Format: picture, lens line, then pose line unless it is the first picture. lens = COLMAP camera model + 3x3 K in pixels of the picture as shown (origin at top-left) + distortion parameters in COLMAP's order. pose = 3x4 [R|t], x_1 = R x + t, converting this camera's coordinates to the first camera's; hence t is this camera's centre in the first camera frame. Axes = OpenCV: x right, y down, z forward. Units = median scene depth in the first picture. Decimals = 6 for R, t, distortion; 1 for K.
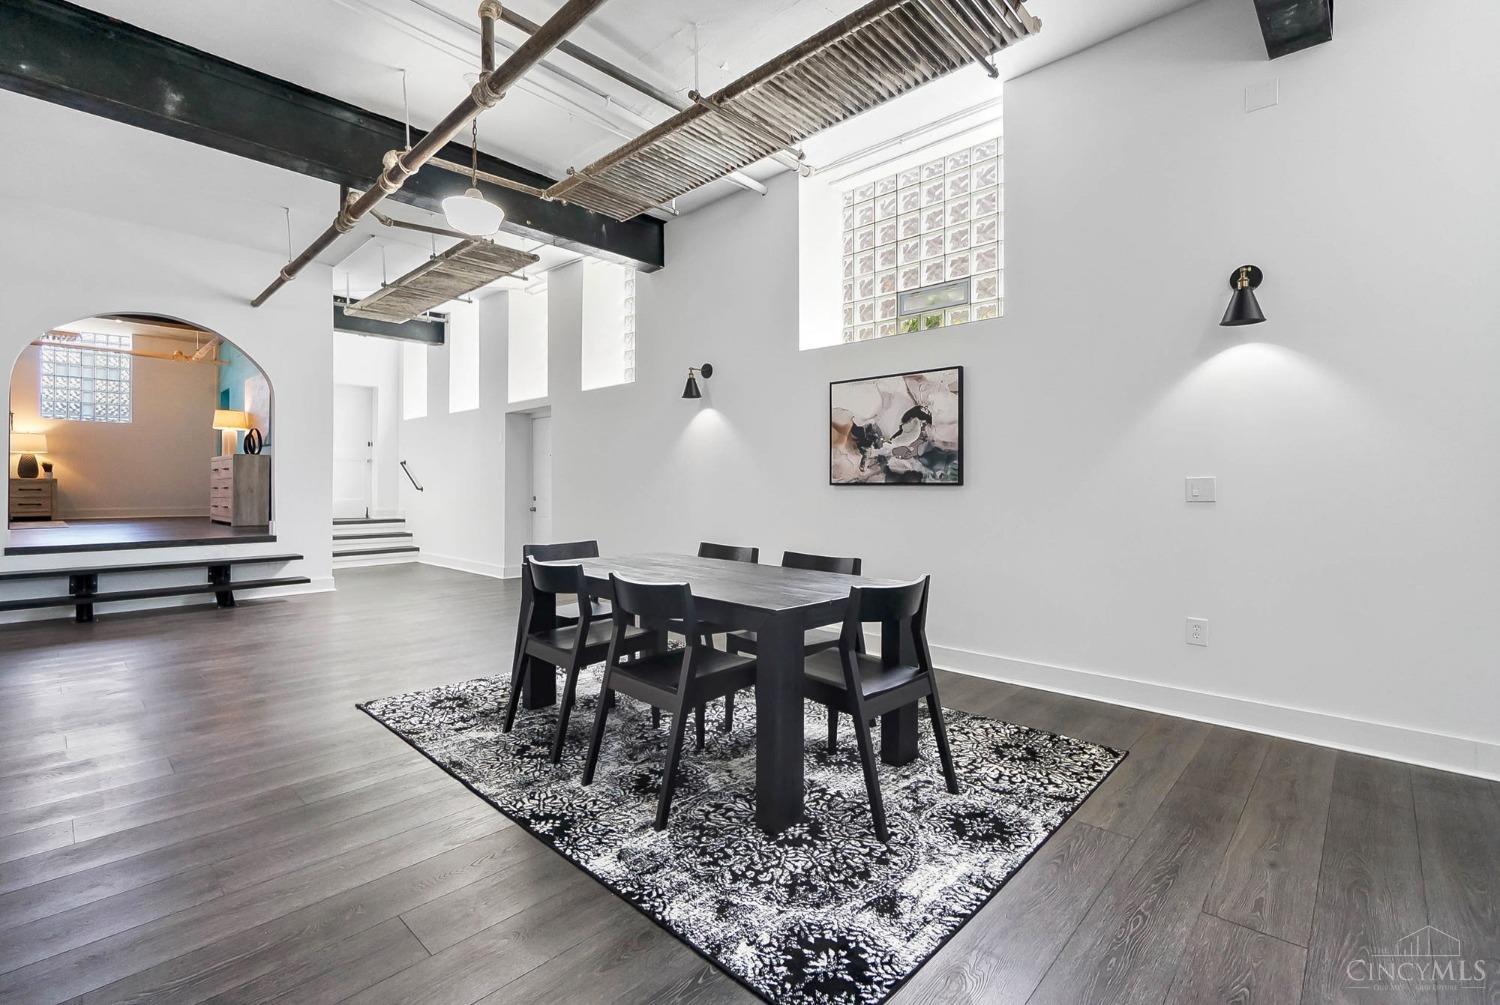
lens RADIAL K [[666.9, 0, 749.5], [0, 666.9, 488.5], [0, 0, 1]] dist [-0.002820, -0.000513]
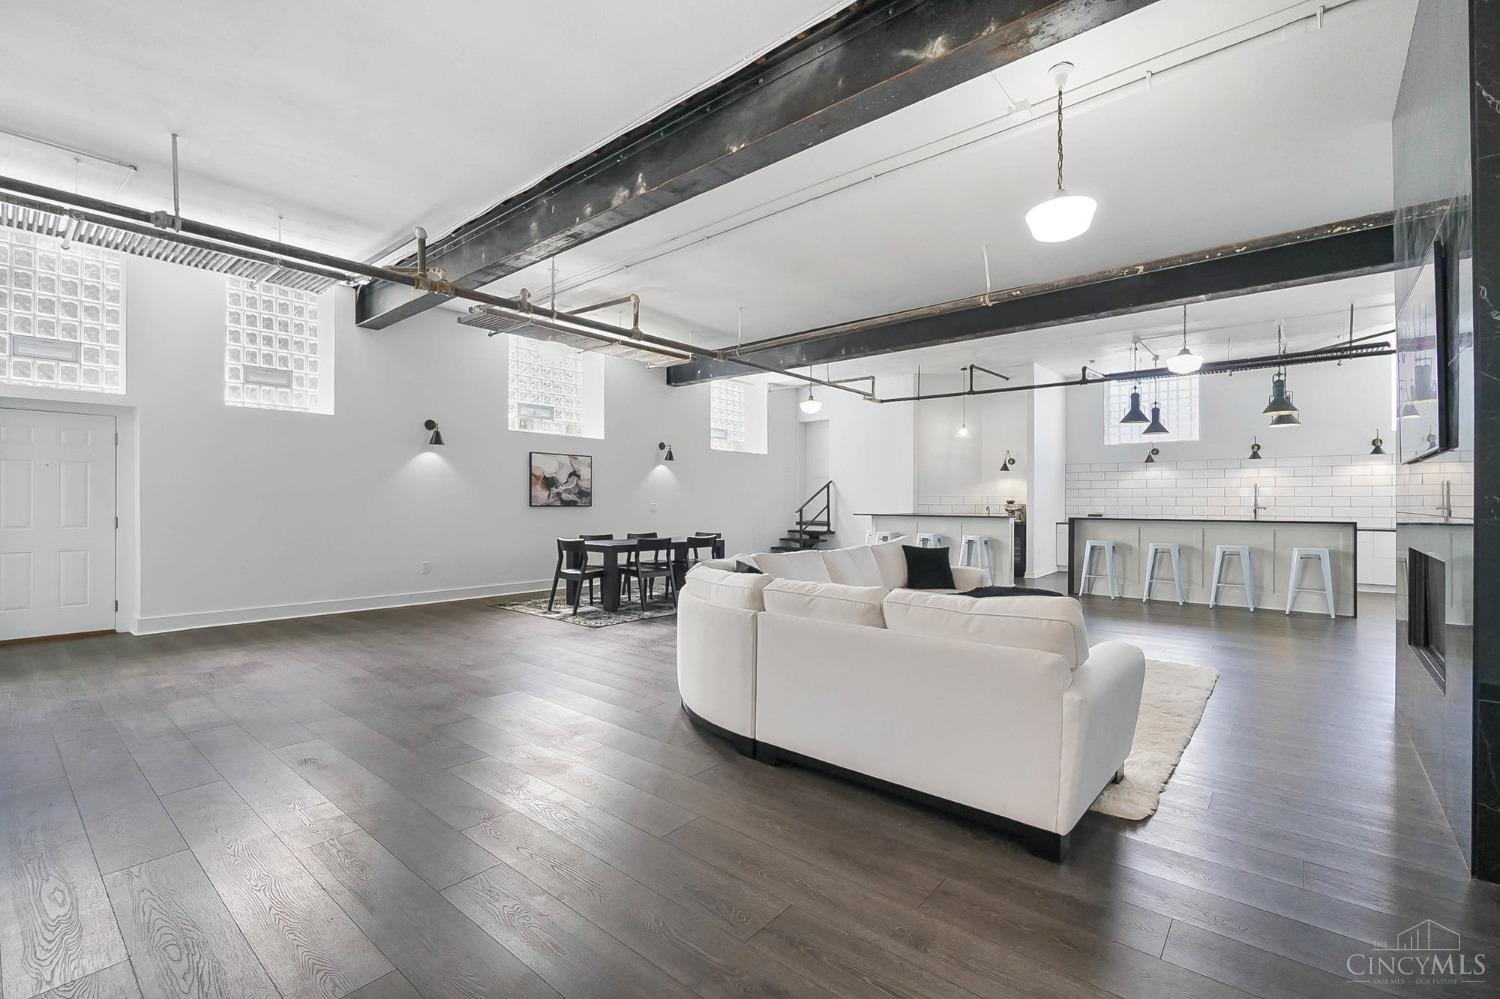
lens RADIAL K [[655.6, 0, 756.1], [0, 655.6, 504.8], [0, 0, 1]] dist [-0.000790, -0.000250]
pose [[-0.059039, -0.004380, 0.998246, -2.007697], [0.001016, 0.999990, 0.004448, -0.019956], [-0.998255, 0.001277, -0.059034, 0.541305]]
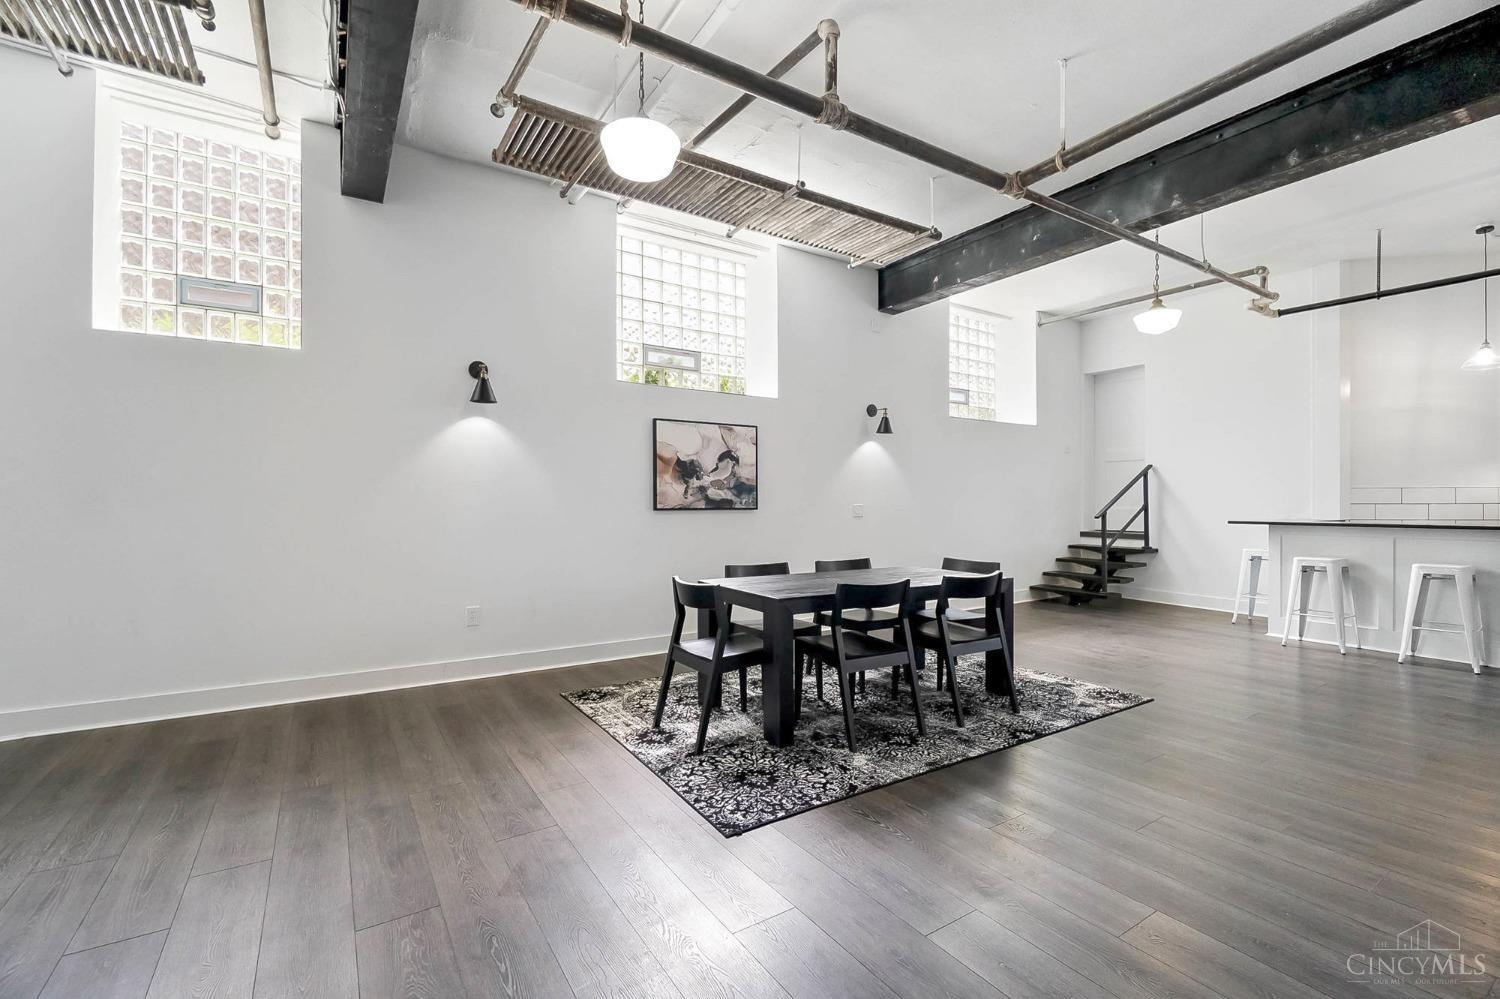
lens RADIAL K [[655.6, 0, 749.9], [0, 655.6, 495.4], [0, 0, 1]] dist [-0.000790, -0.000250]
pose [[0.237868, 0.008342, 0.971262, -1.031527], [0.006080, 0.999931, -0.010077, -0.020408], [-0.971278, 0.008303, 0.237801, 0.667233]]
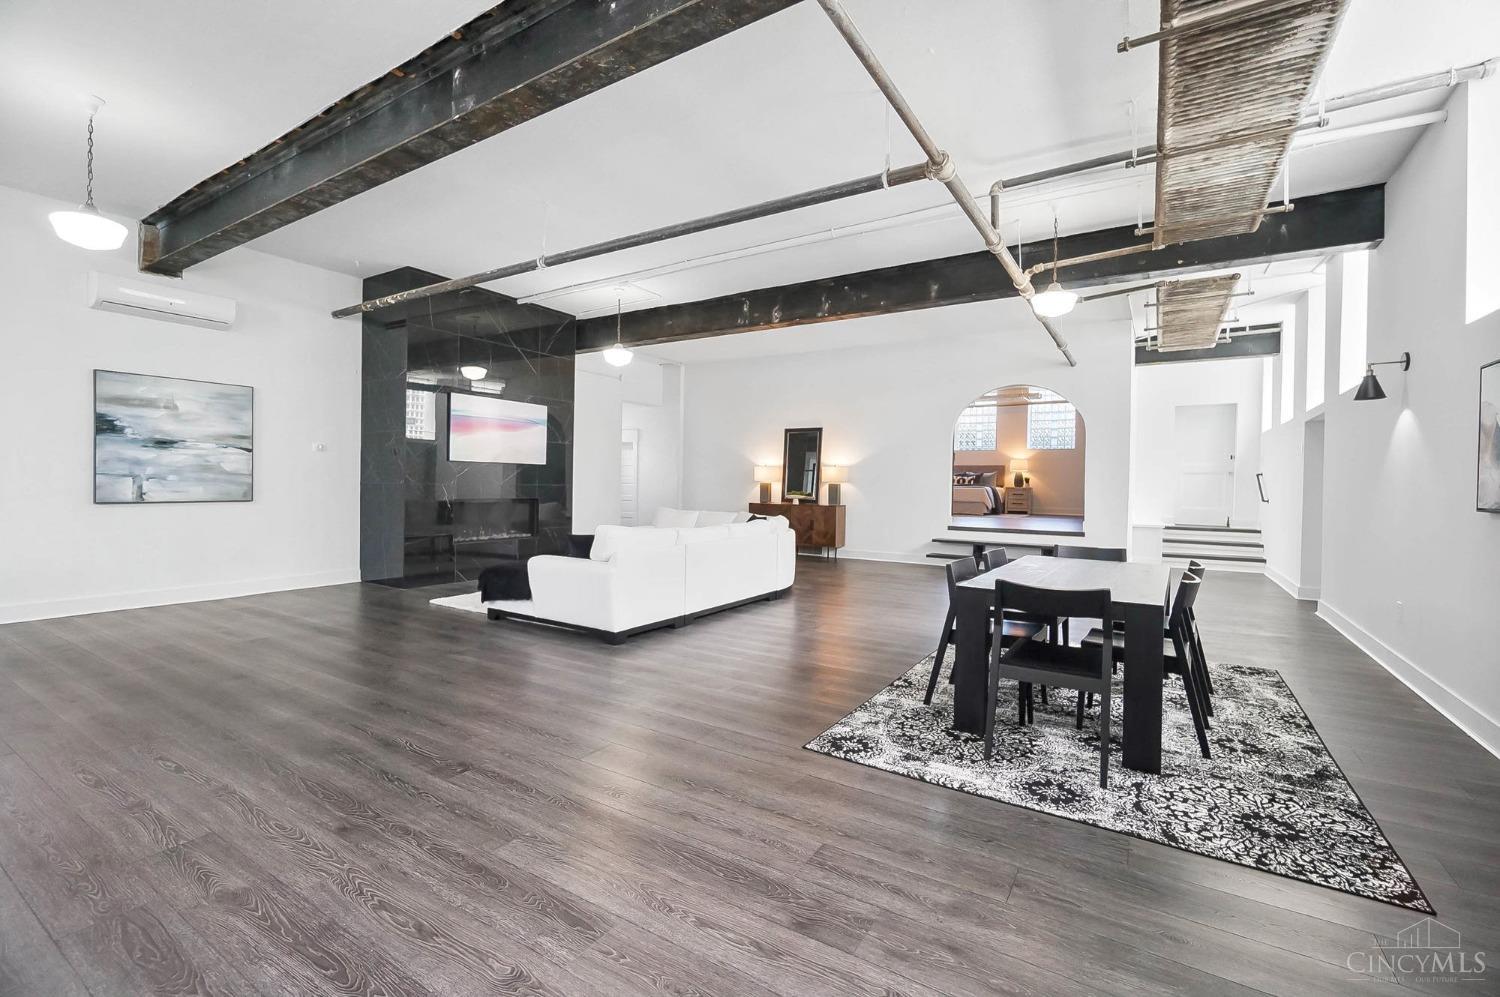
lens RADIAL K [[655.6, 0, 751.3], [0, 655.6, 493.5], [0, 0, 1]] dist [-0.000790, -0.000250]
pose [[0.197480, 0.017562, -0.980150, 0.741763], [-0.019956, 0.999704, 0.013892, -0.020768], [0.980104, 0.016816, 0.197772, 0.118532]]
